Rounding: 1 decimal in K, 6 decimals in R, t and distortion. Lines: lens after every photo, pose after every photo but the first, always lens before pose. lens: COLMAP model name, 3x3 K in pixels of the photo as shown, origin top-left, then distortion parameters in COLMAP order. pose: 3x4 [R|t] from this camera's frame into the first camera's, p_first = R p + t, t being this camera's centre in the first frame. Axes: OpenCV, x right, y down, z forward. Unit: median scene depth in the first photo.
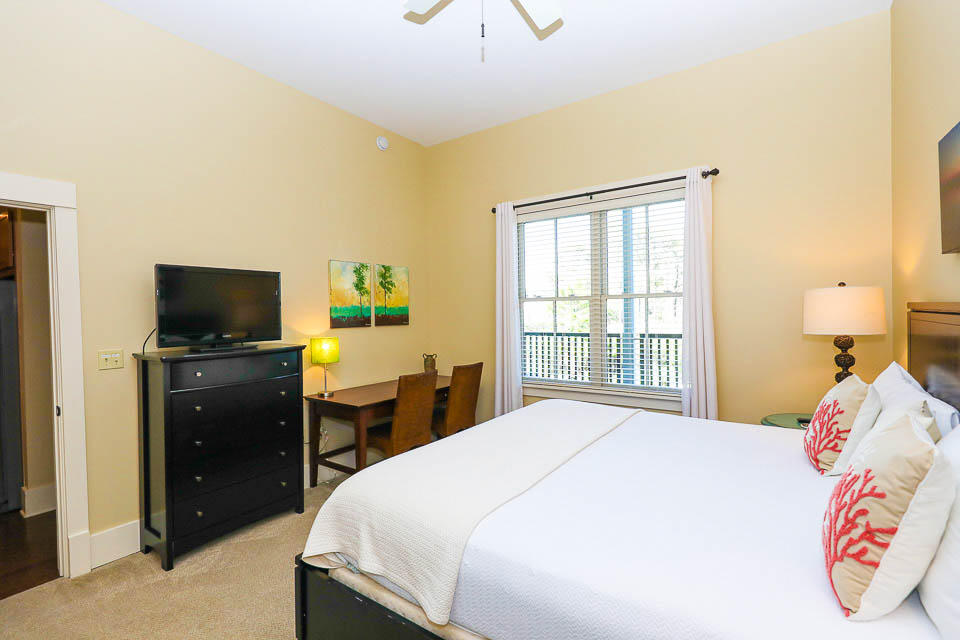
lens RADIAL K [[434.2, 0, 483.5], [0, 434.2, 316.1], [0, 0, 1]] dist [0.000832, -0.000240]
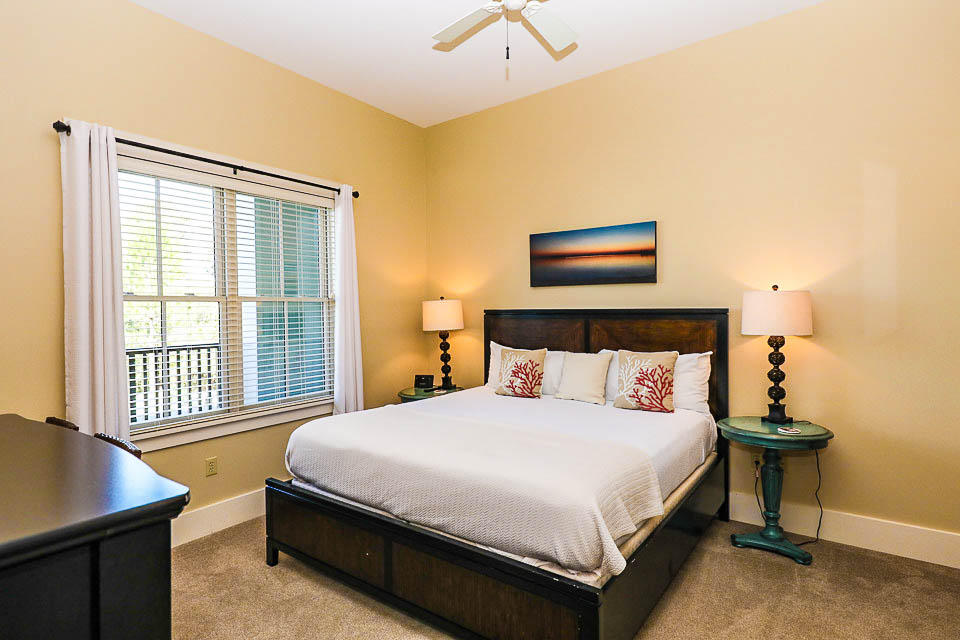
lens RADIAL K [[486.2, 0, 483.3], [0, 486.2, 315.8], [0, 0, 1]] dist [0.010195, 0.000323]
pose [[0.030138, 0.005916, 0.999528, -0.627623], [0.023148, 0.999710, -0.006615, 0.004173], [-0.999278, 0.023337, 0.029992, 0.534897]]
